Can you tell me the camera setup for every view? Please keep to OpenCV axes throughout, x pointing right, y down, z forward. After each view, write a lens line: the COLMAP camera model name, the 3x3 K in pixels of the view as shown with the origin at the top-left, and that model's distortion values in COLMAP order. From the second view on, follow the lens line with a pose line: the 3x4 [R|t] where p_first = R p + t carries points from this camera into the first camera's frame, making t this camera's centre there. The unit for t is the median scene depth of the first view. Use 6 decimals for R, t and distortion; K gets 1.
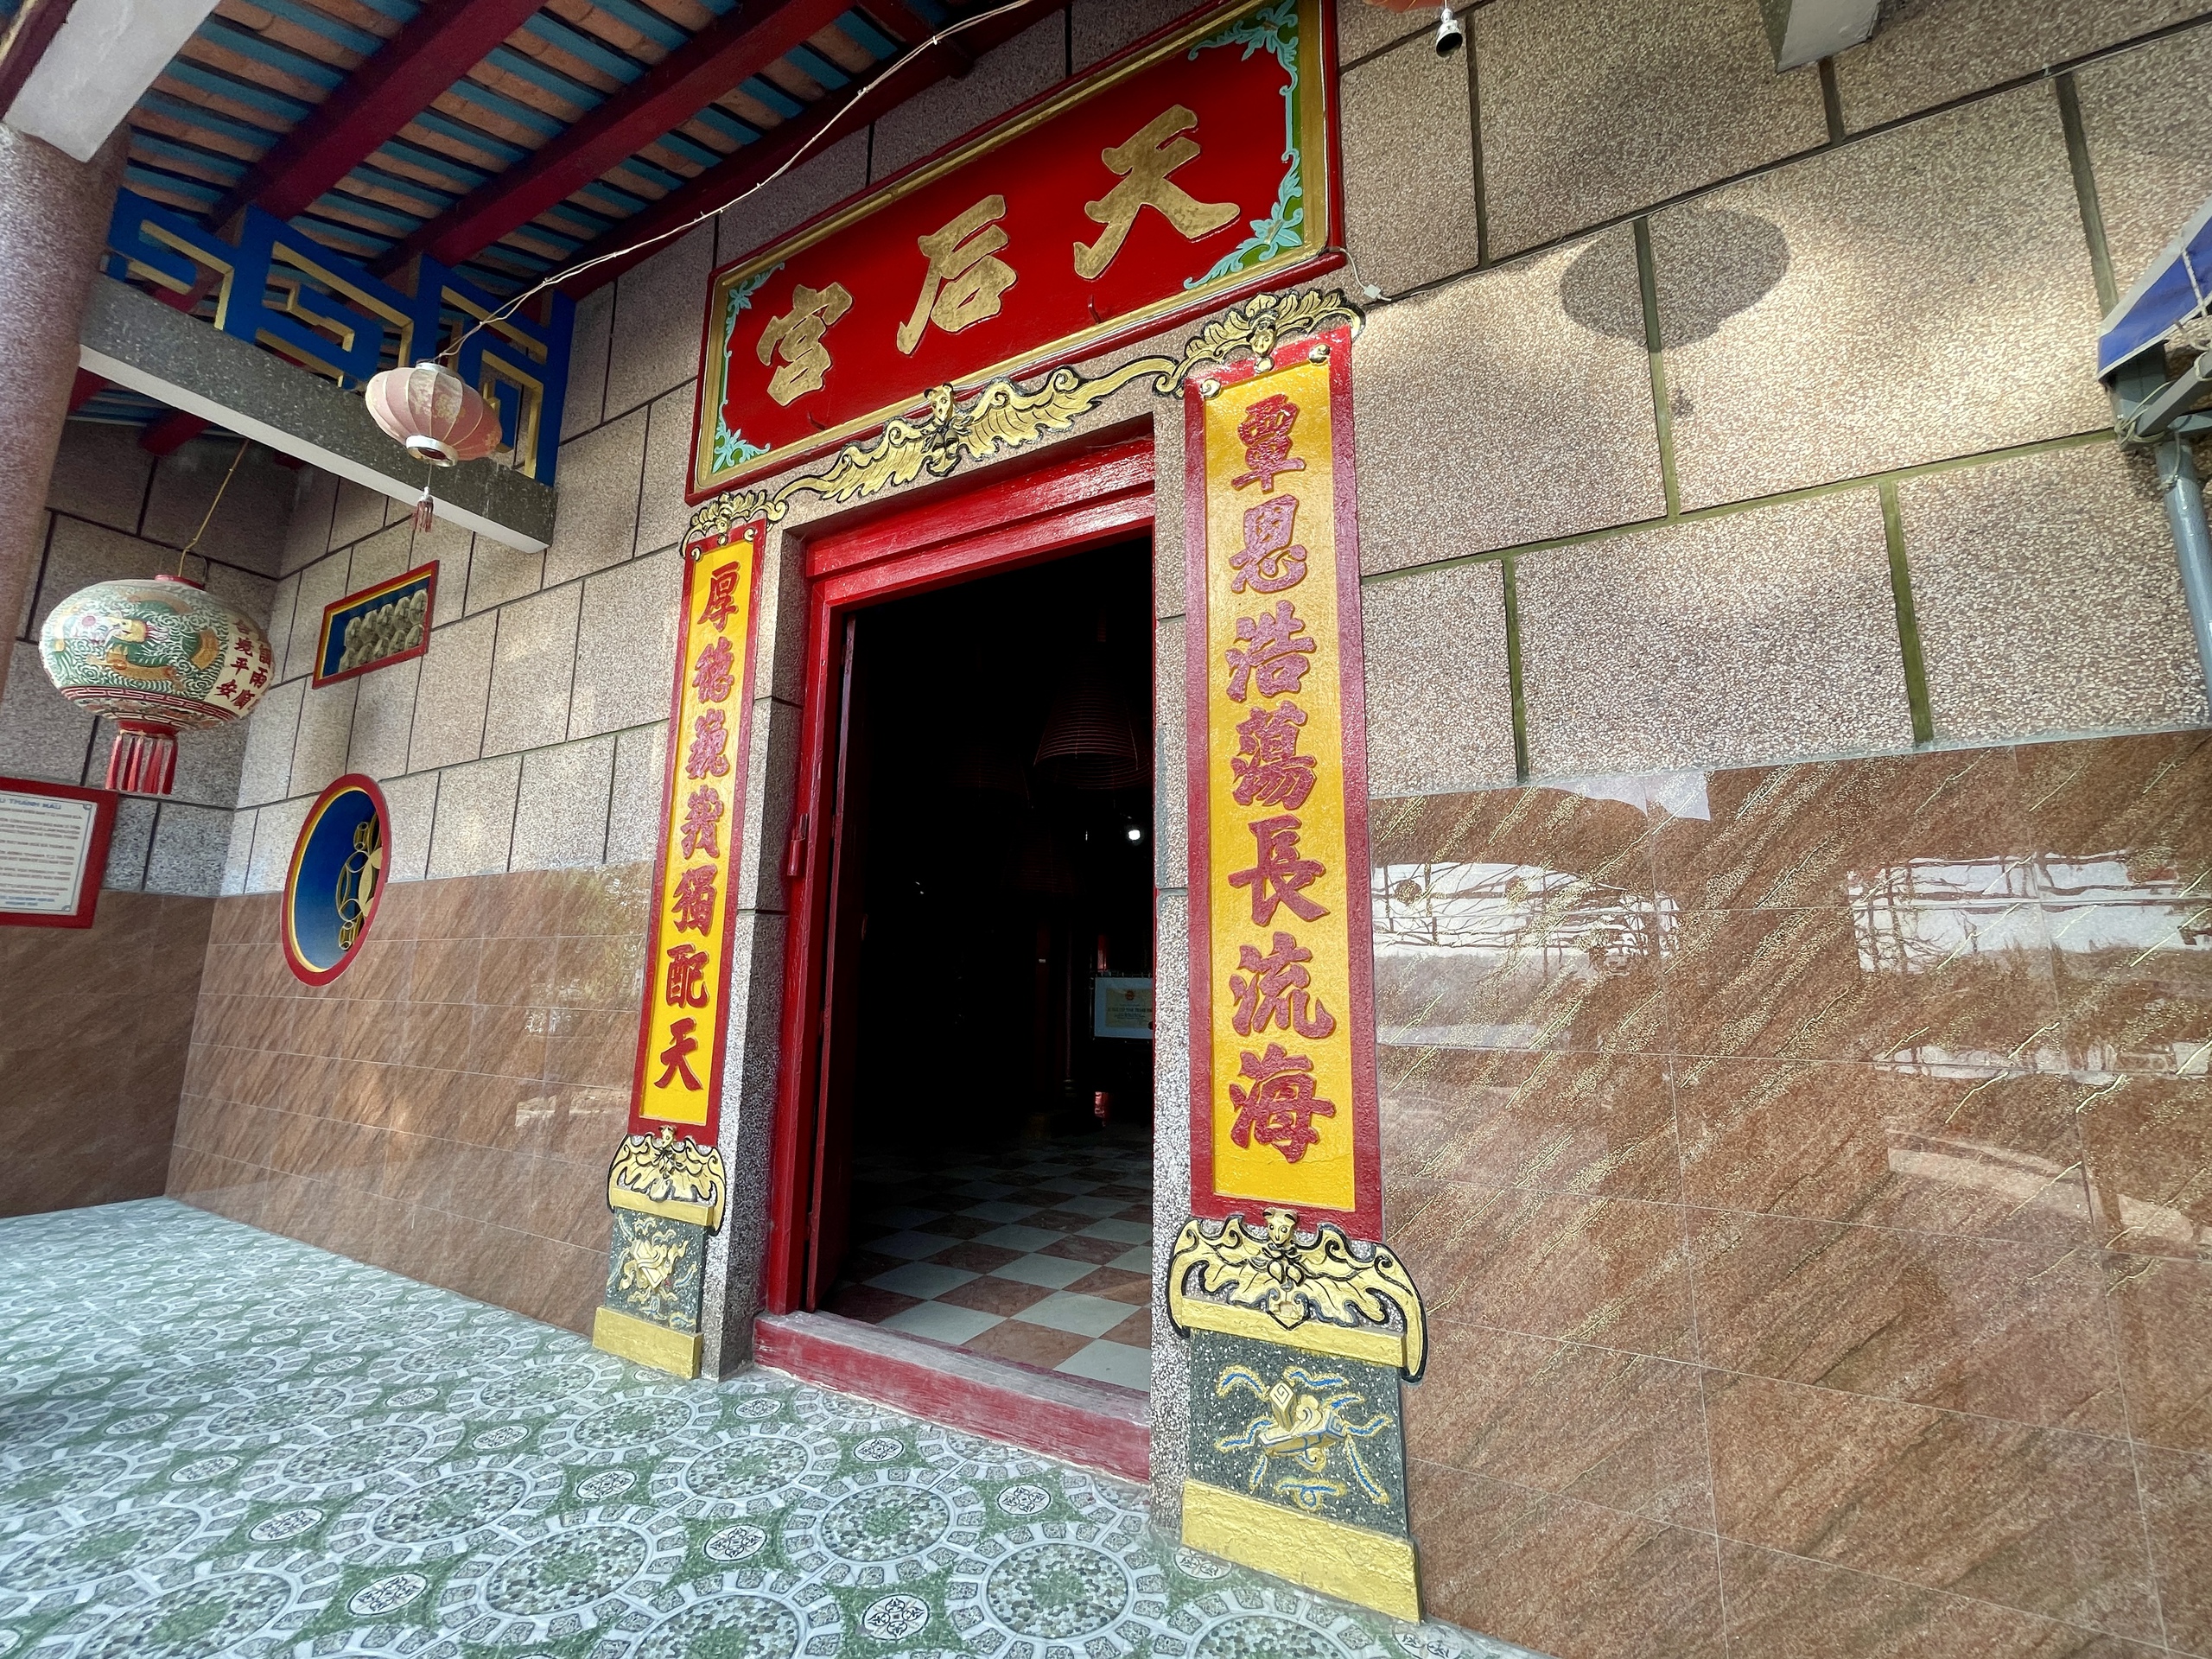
lens RADIAL K [[893.3, 0, 1103.0], [0, 893.3, 827.8], [0, 0, 1]] dist [0.007226, -0.000523]
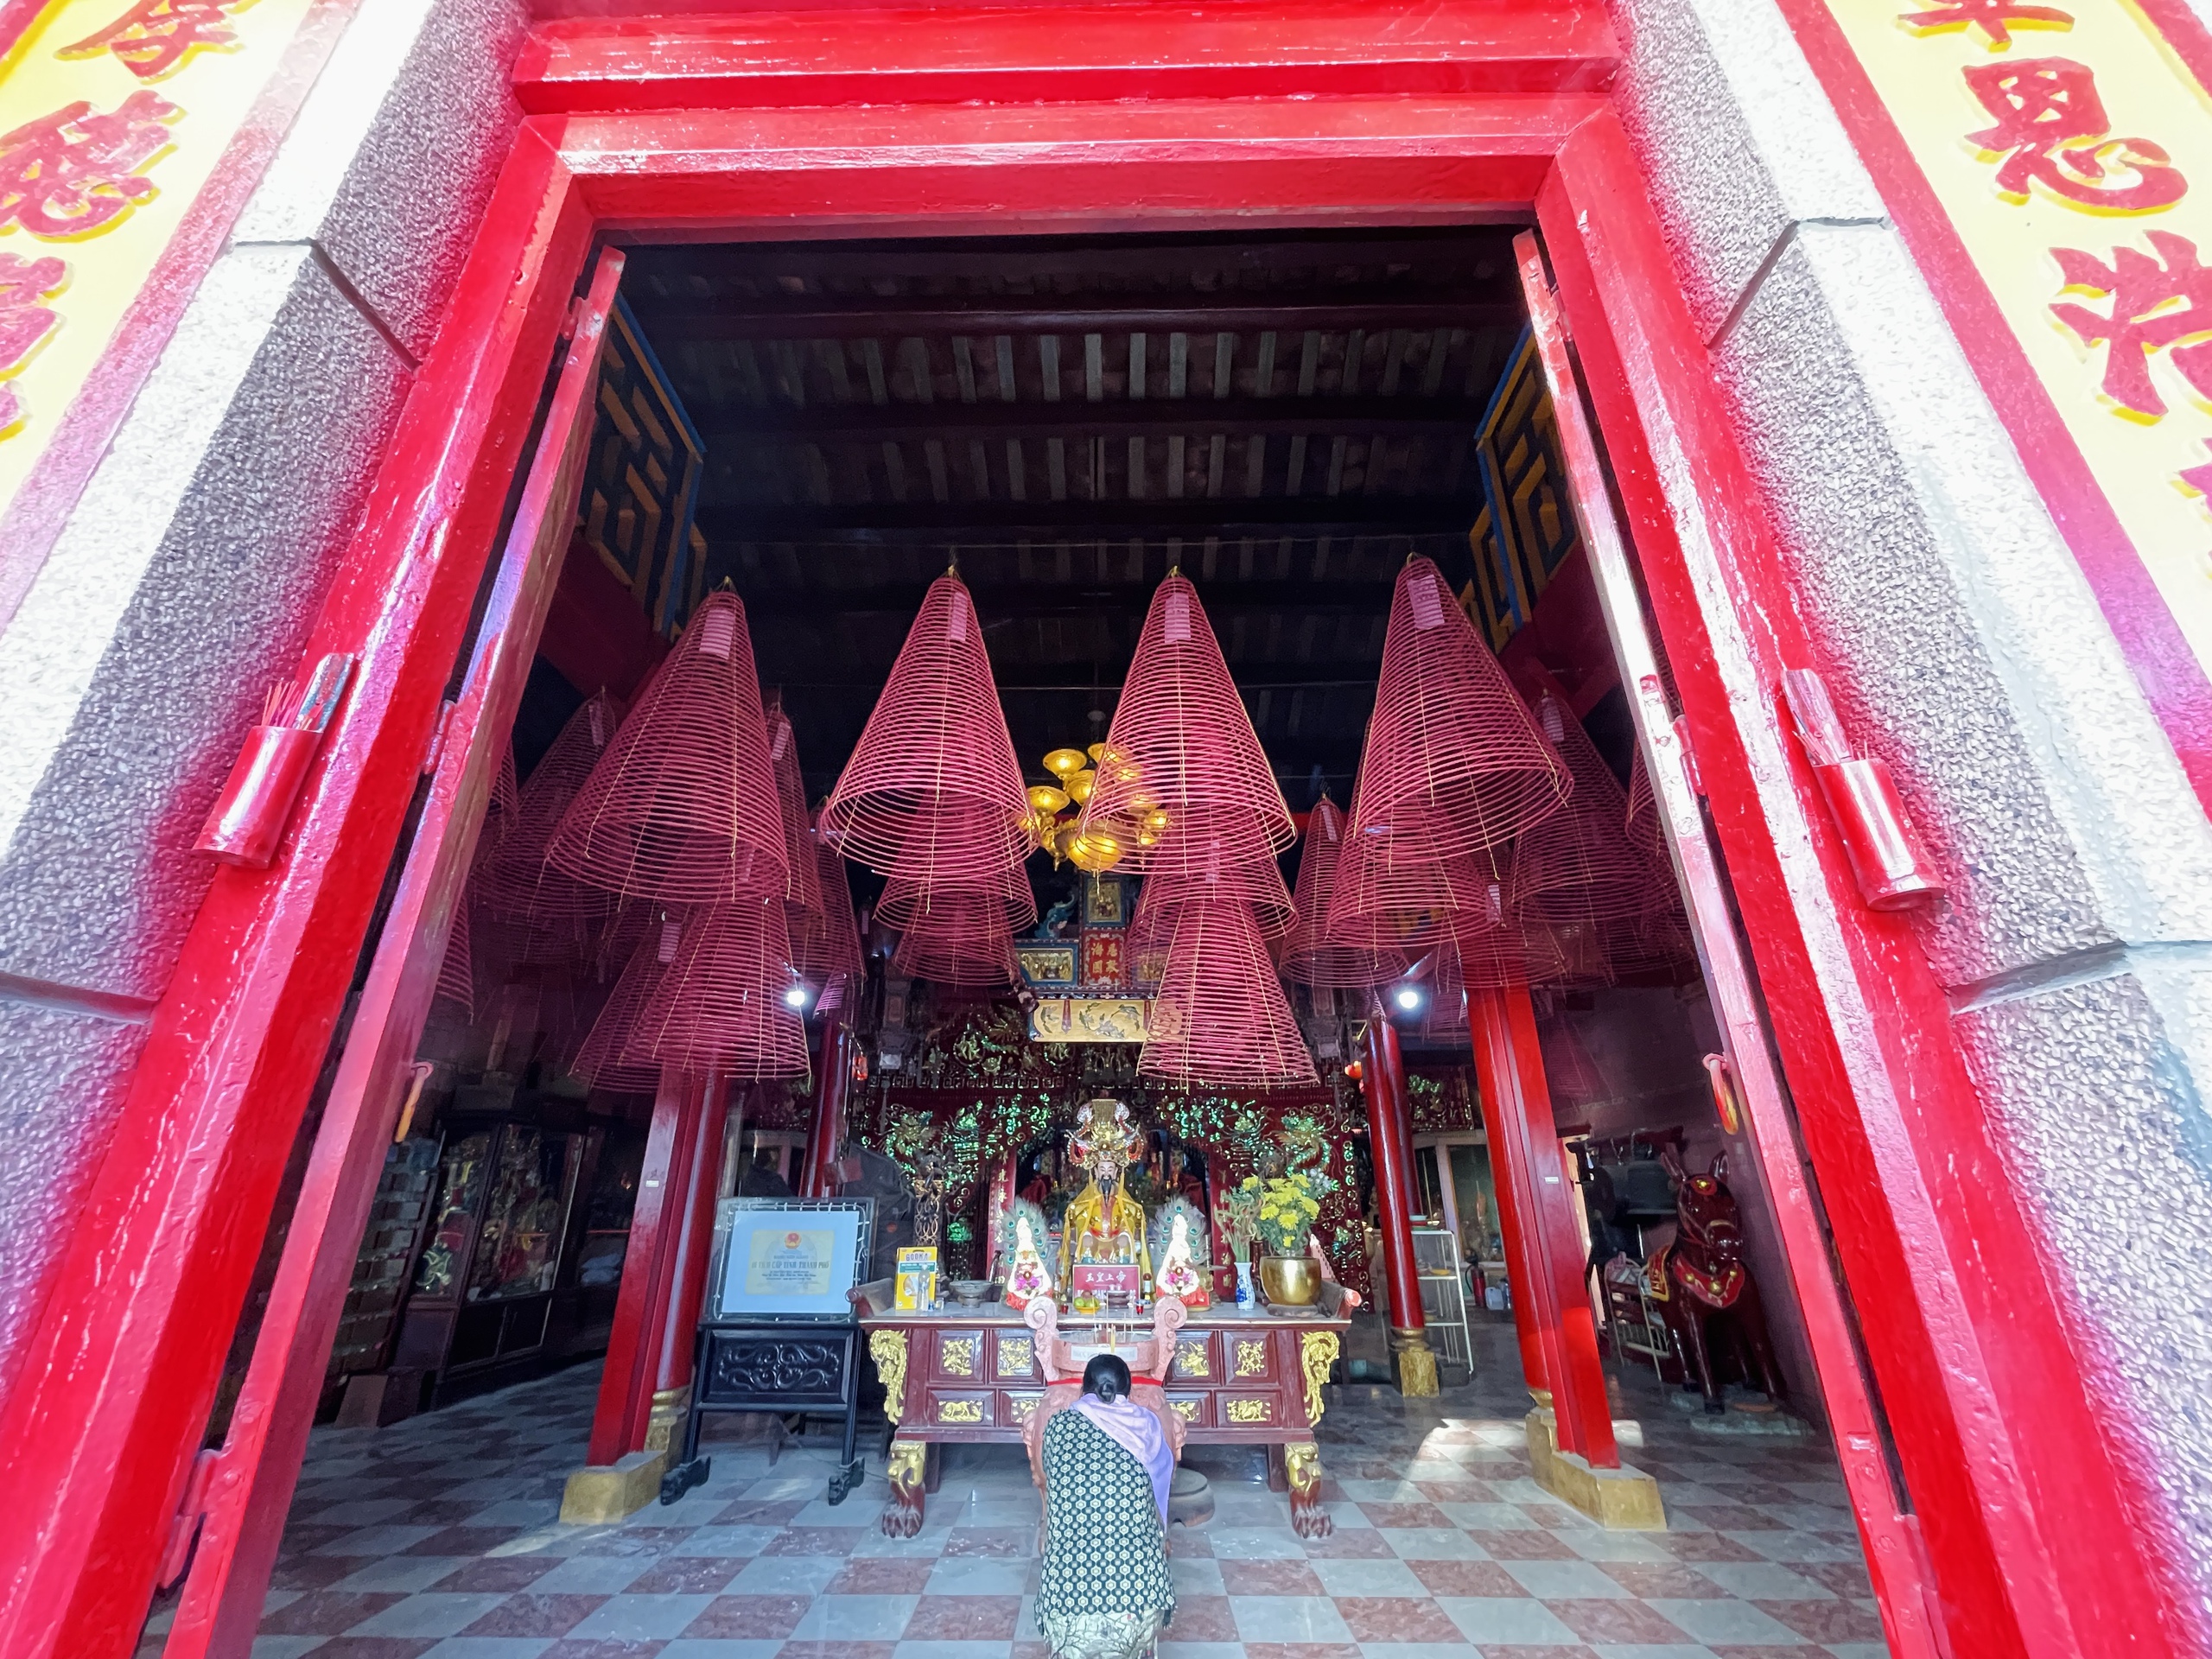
lens RADIAL K [[893.3, 0, 1092.2], [0, 893.3, 835.6], [0, 0, 1]] dist [0.007226, -0.000523]
pose [[0.889064, 0.171179, 0.424575, -0.238259], [-0.070342, 0.967526, -0.242788, 0.092078], [-0.452347, 0.185989, 0.872233, 0.669159]]
